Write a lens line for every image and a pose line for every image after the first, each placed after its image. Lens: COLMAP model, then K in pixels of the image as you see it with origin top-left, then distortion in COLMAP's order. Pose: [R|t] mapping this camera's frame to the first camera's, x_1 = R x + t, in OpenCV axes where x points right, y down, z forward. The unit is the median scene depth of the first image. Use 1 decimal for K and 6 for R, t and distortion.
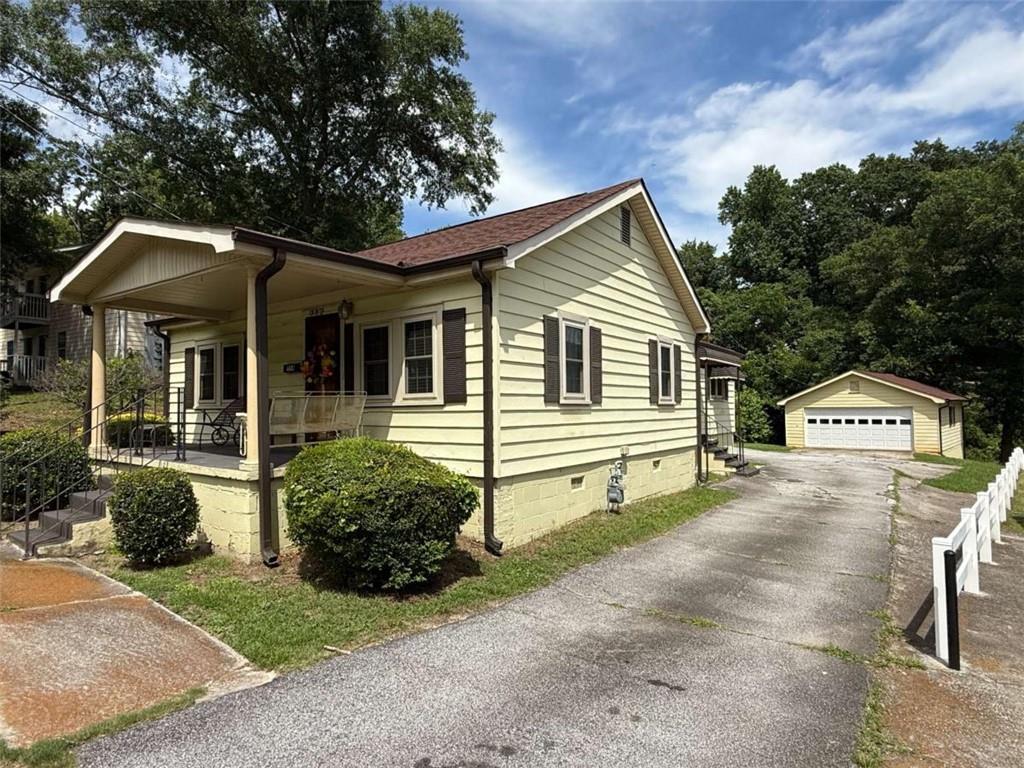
lens RADIAL K [[580.9, 0, 509.5], [0, 580.9, 380.1], [0, 0, 1]] dist [0.000555, 0.000976]
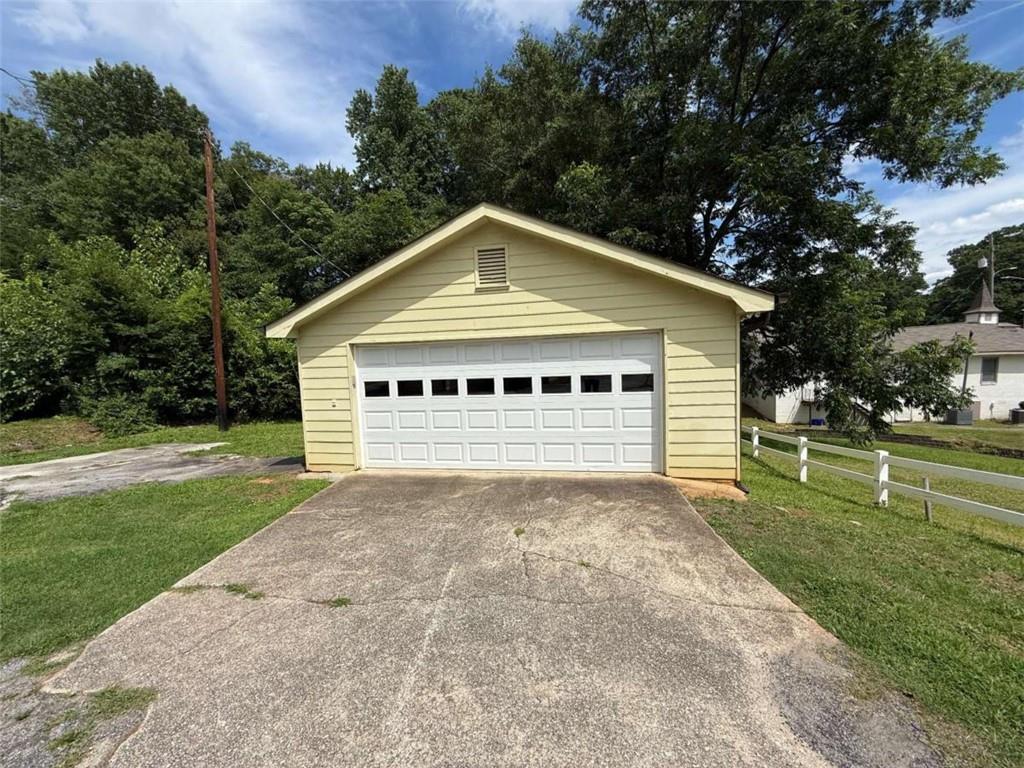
lens RADIAL K [[411.8, 0, 511.2], [0, 411.8, 386.6], [0, 0, 1]] dist [-0.001912, 0.000940]
pose [[0.834854, -0.065665, 0.546541, 1.547636], [0.004768, 0.993685, 0.112105, 0.152238], [-0.550451, -0.090985, 0.829895, 2.608858]]
